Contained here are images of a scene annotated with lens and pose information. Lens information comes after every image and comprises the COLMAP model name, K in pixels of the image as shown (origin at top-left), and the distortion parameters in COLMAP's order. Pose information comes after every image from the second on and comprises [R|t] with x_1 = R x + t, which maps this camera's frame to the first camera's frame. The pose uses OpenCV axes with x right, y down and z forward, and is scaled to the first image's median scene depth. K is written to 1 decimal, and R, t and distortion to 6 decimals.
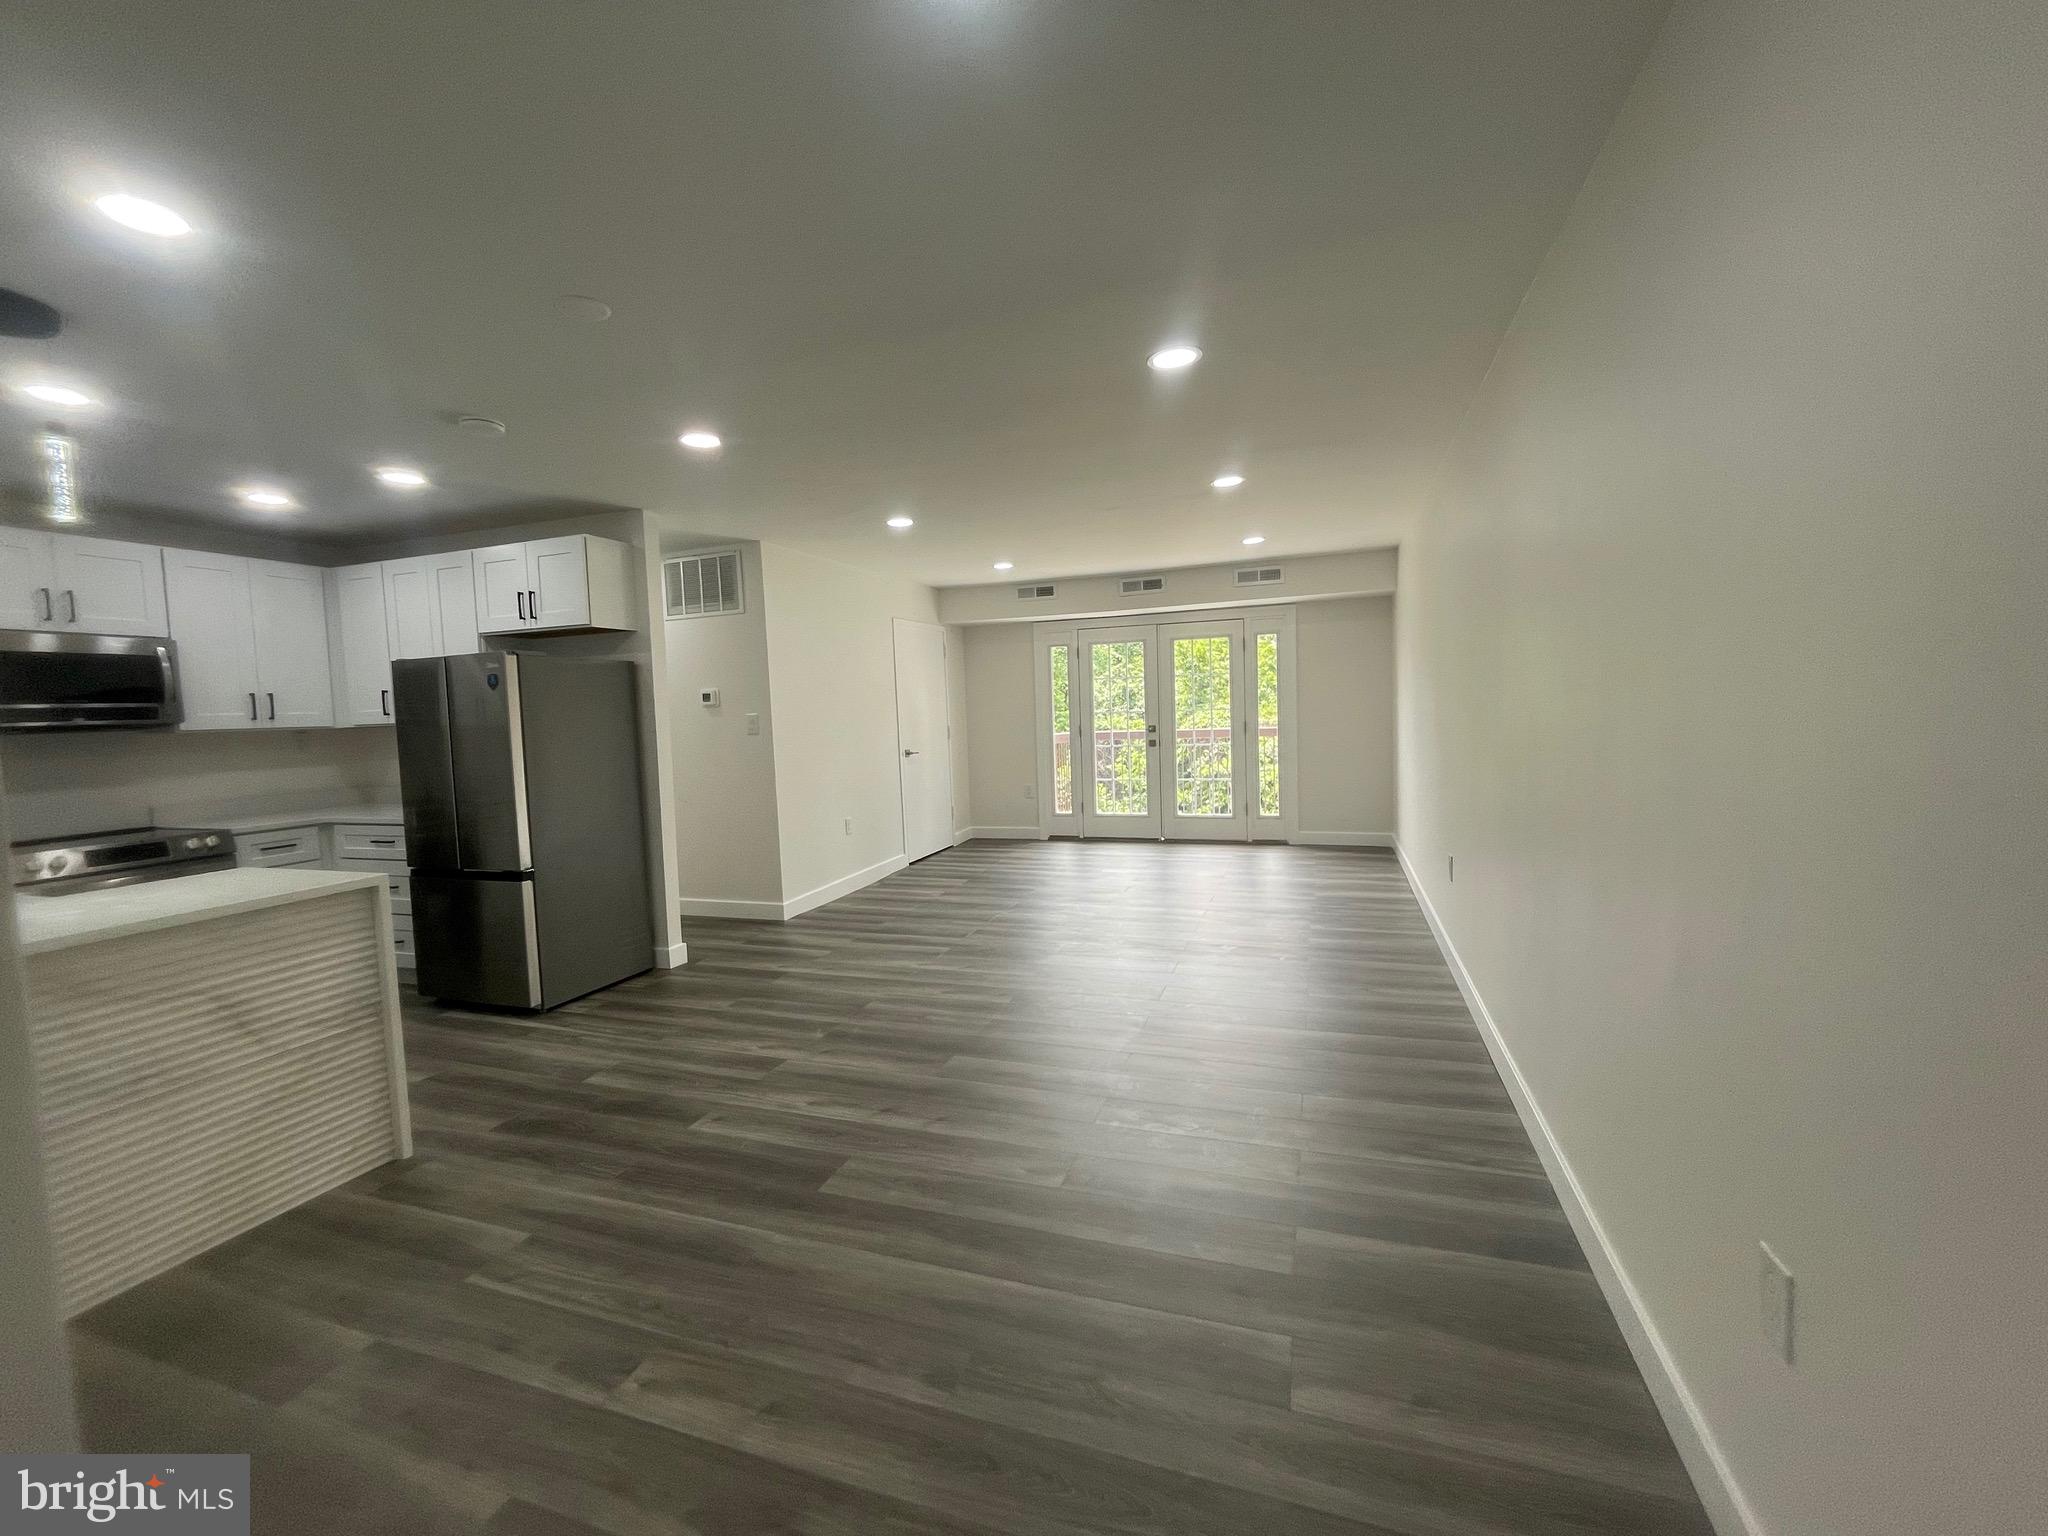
lens RADIAL K [[832.5, 0, 1027.5], [0, 832.5, 760.2], [0, 0, 1]] dist [-0.007994, 0.003690]
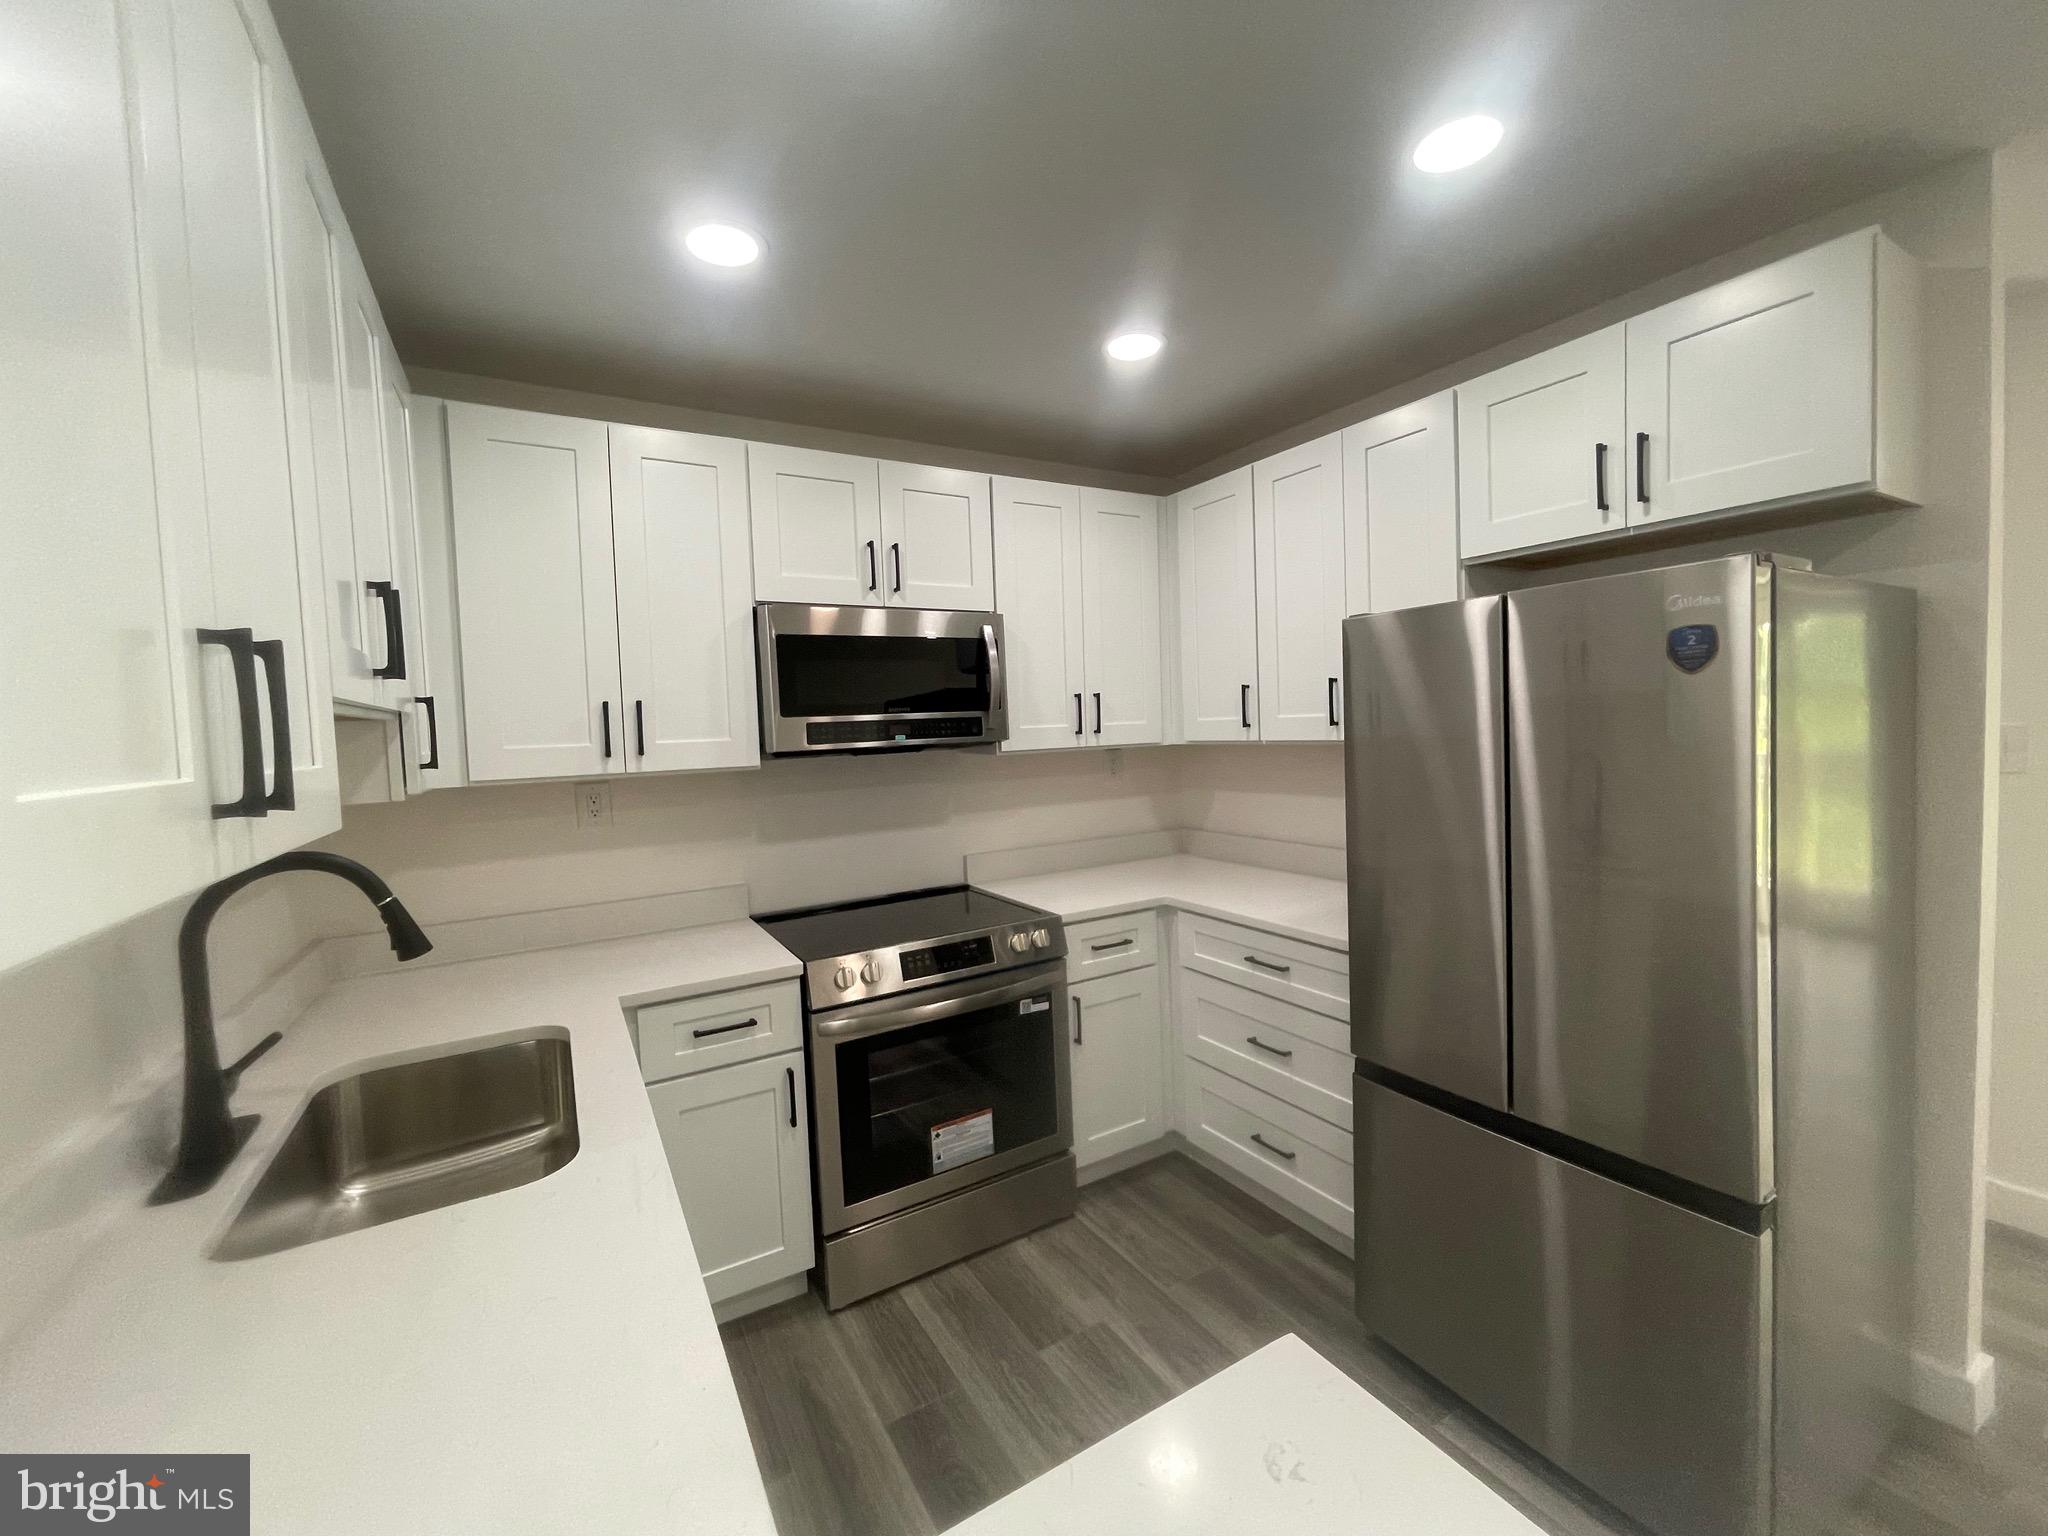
lens RADIAL K [[832.5, 0, 1033.3], [0, 832.5, 760.3], [0, 0, 1]] dist [-0.007994, 0.003690]
pose [[0.769624, 0.033806, -0.637602, -0.556221], [-0.028901, 0.999418, 0.018105, -0.039969], [0.637843, 0.004493, 0.770153, 0.485128]]
